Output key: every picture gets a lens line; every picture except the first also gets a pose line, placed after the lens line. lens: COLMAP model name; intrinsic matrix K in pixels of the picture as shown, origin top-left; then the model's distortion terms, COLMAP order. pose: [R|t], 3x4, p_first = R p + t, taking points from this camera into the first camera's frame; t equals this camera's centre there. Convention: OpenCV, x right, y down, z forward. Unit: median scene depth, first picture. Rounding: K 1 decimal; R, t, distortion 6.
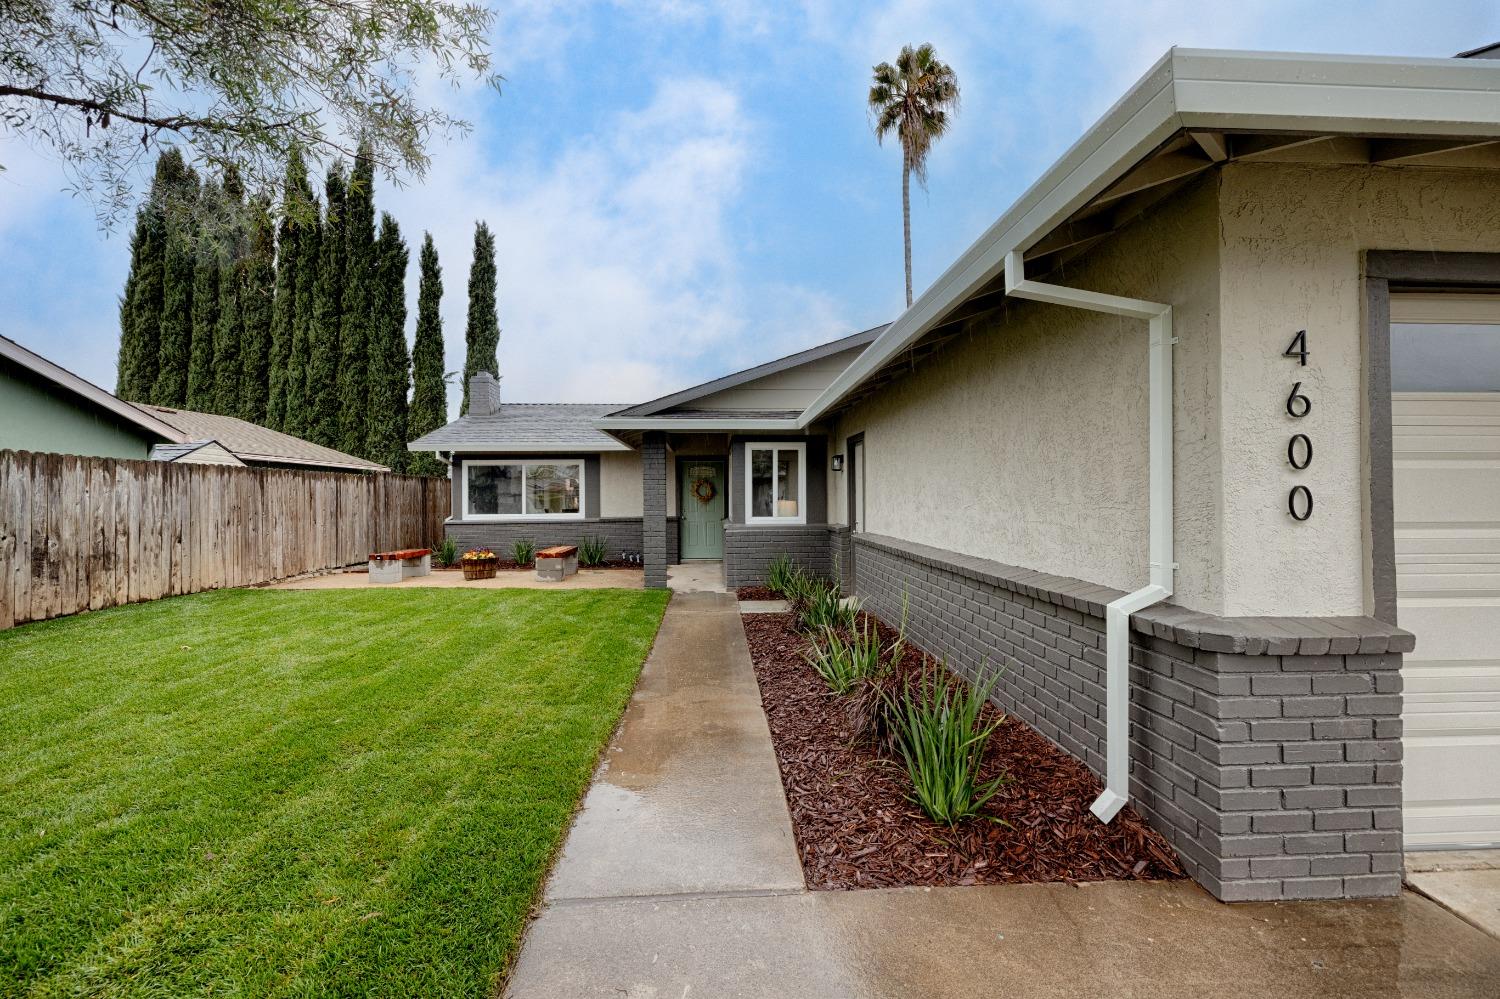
lens RADIAL K [[629.0, 0, 749.3], [0, 629.0, 494.5], [0, 0, 1]] dist [0.001588, 0.000051]
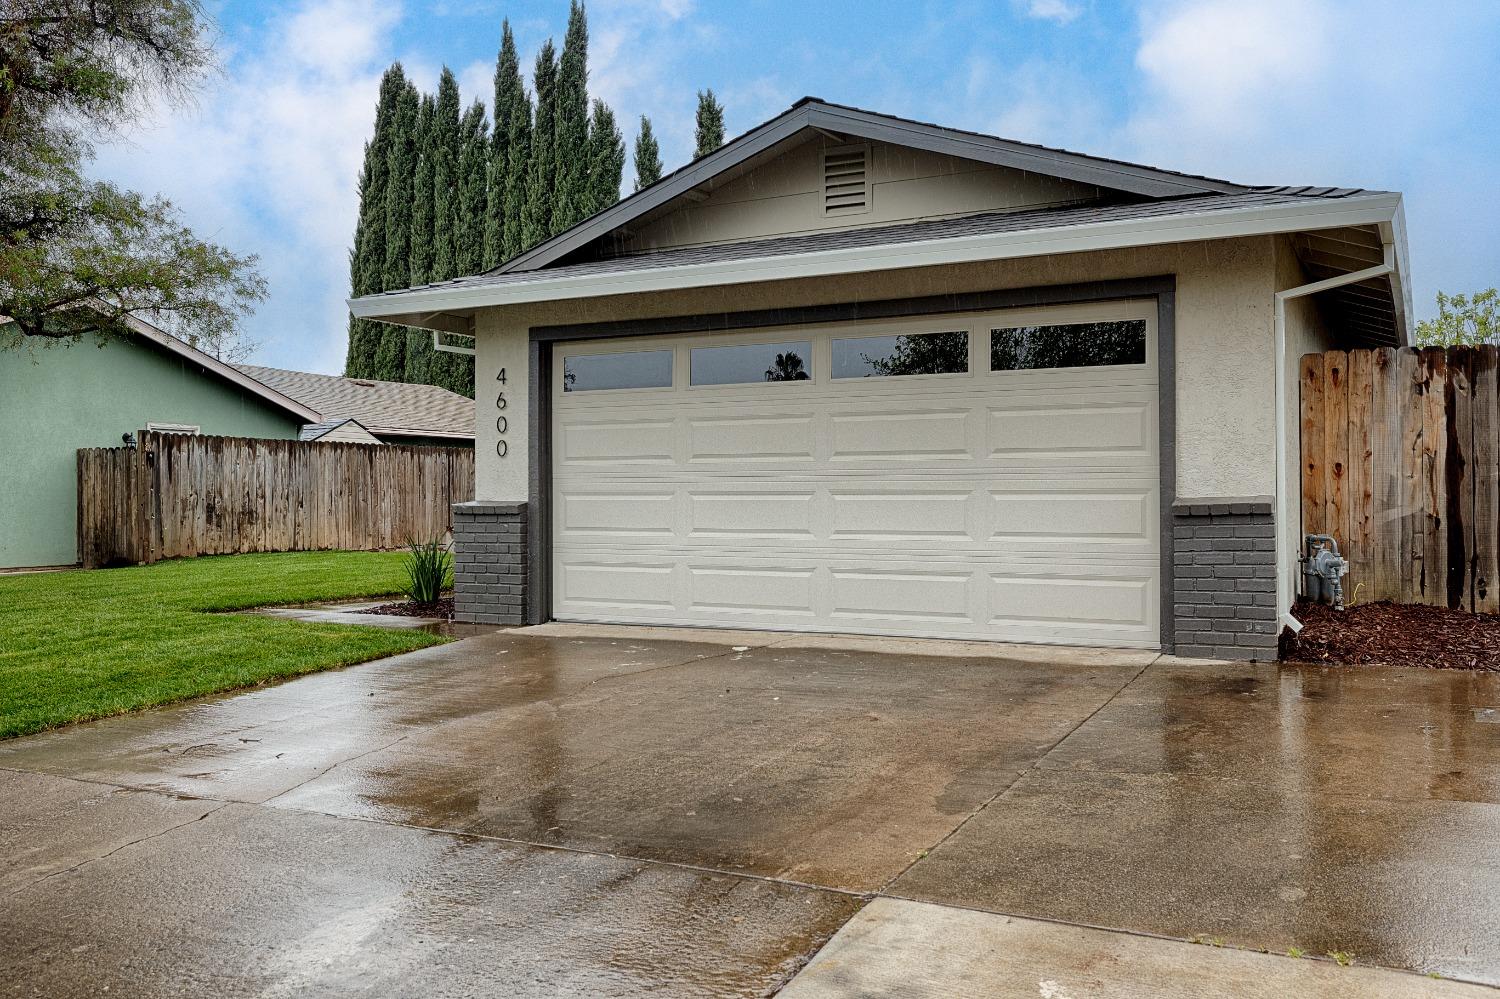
lens RADIAL K [[1285.4, 0, 750.0], [0, 1285.4, 499.5], [0, 0, 1]] dist [-0.001204, -0.002715]
pose [[0.856599, 0.001813, -0.515979, 0.852414], [0.002946, 0.999960, 0.008404, 0.034061], [0.515974, -0.008719, 0.856560, -0.513689]]
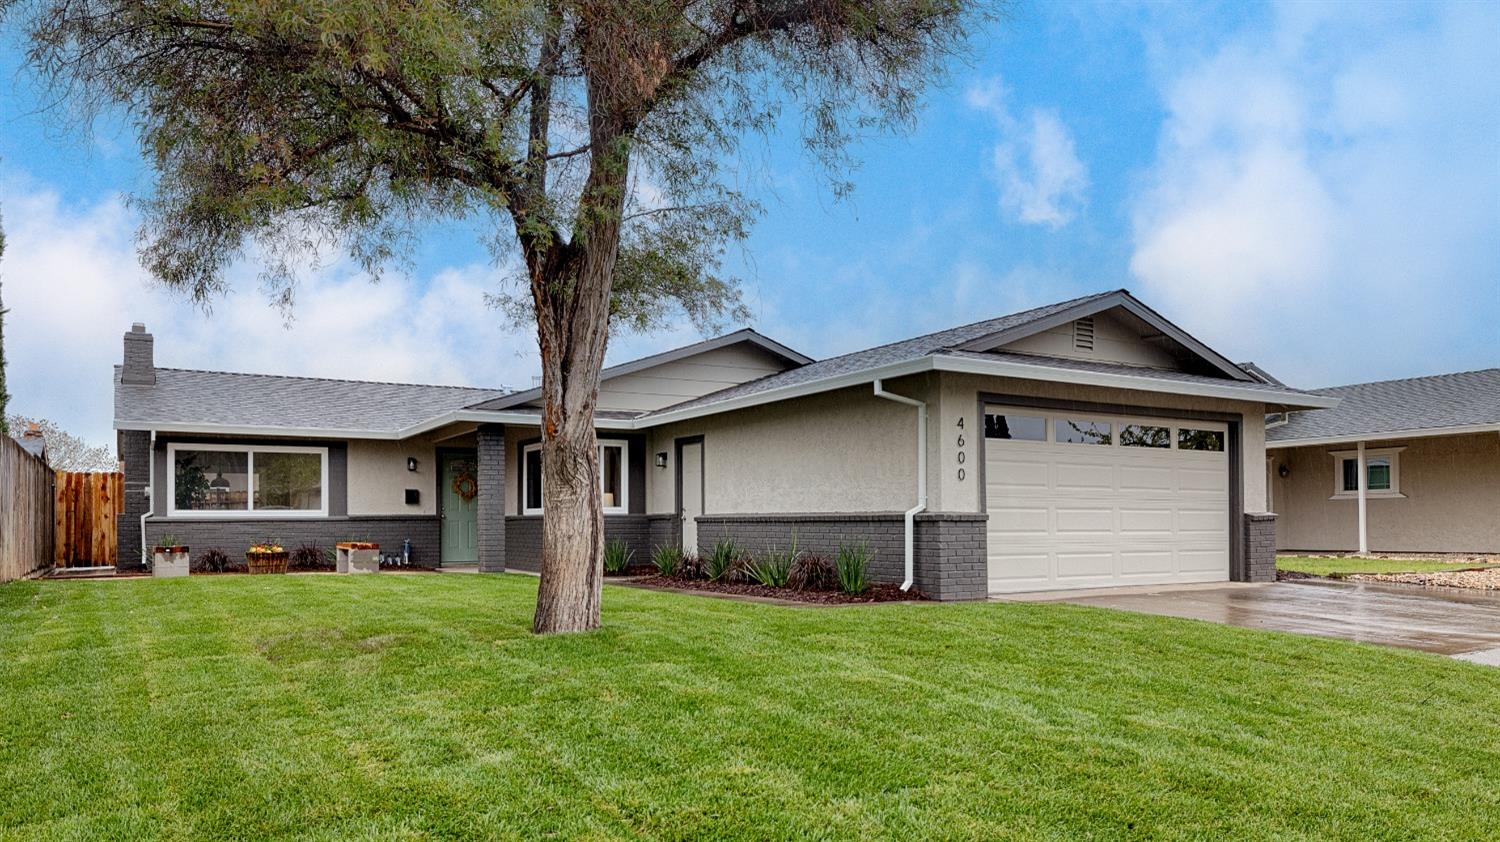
lens RADIAL K [[1029.1, 0, 750.8], [0, 1029.1, 515.8], [0, 0, 1]] dist [0.001800, 0.000137]
pose [[0.883468, 0.005421, 0.468460, -0.515090], [-0.003551, 0.999982, -0.004875, 0.053123], [-0.468478, 0.002643, 0.883471, -0.638325]]
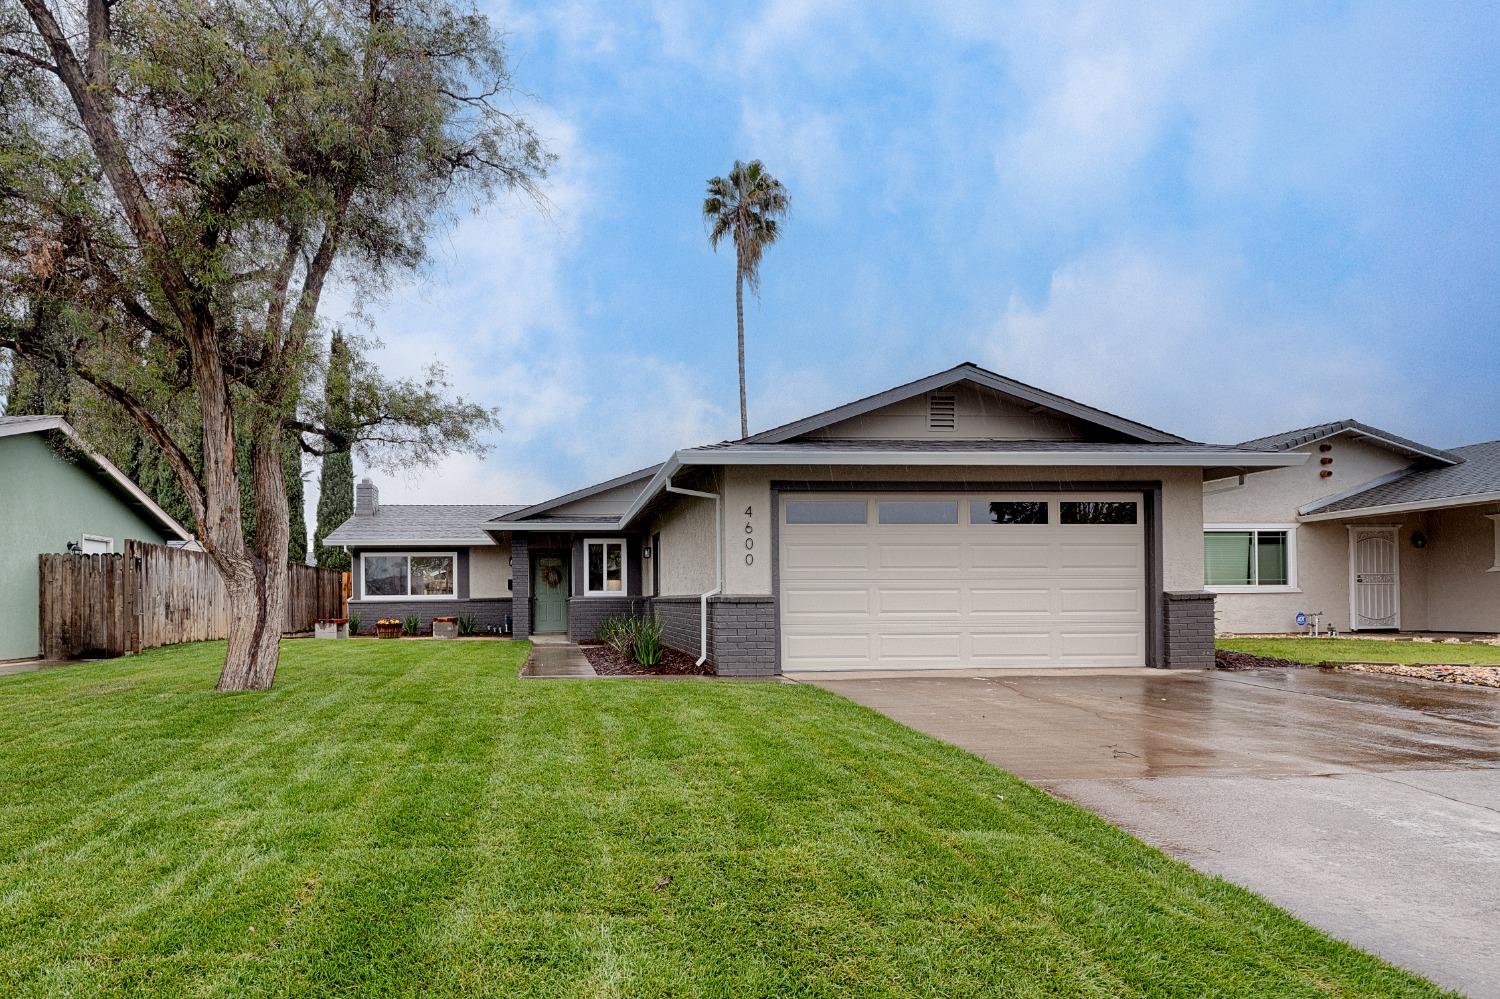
lens RADIAL K [[755.9, 0, 591.9], [0, 755.9, 603.9], [0, 0, 1]] dist [0.002145, -0.000117]
pose [[0.999992, -0.002362, -0.003234, 0.015848], [0.002385, 0.999971, 0.007225, 0.047313], [0.003217, -0.007232, 0.999969, -0.641245]]
